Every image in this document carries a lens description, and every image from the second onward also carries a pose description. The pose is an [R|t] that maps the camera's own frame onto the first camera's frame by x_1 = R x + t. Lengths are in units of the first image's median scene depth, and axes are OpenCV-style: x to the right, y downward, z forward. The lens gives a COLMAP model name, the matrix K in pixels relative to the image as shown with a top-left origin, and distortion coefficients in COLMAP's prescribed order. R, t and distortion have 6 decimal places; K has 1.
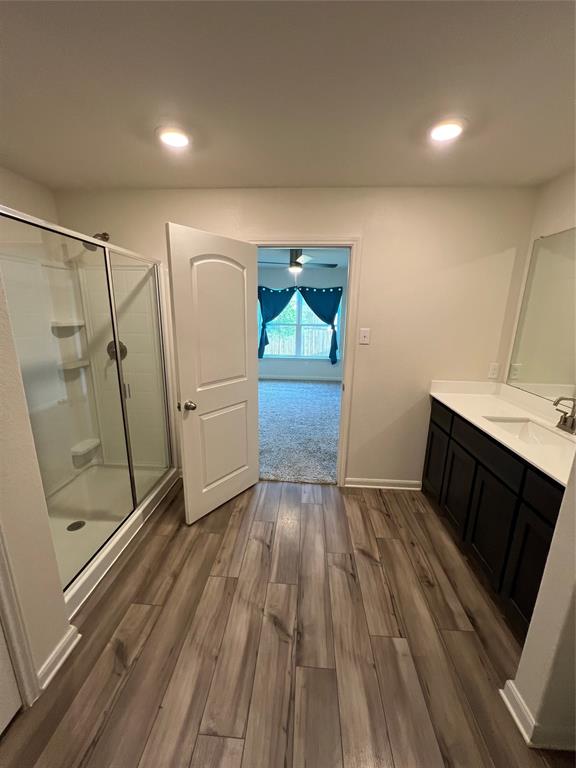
lens RADIAL K [[307.8, 0, 286.6], [0, 307.8, 382.5], [0, 0, 1]] dist [-0.005343, 0.001496]
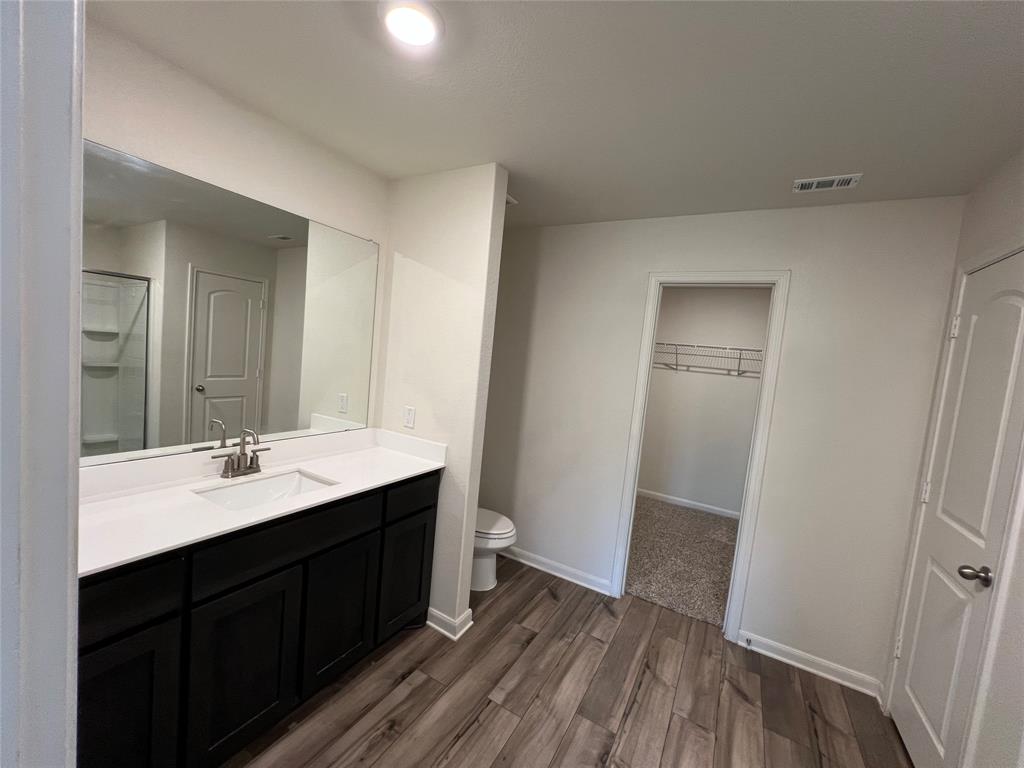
lens RADIAL K [[410.4, 0, 512.4], [0, 410.4, 388.7], [0, 0, 1]] dist [-0.005343, 0.001496]
pose [[-0.893715, -0.137274, 0.427117, -0.062362], [-0.004165, 0.954535, 0.298069, -0.366152], [-0.448615, 0.264610, -0.853655, 1.629793]]
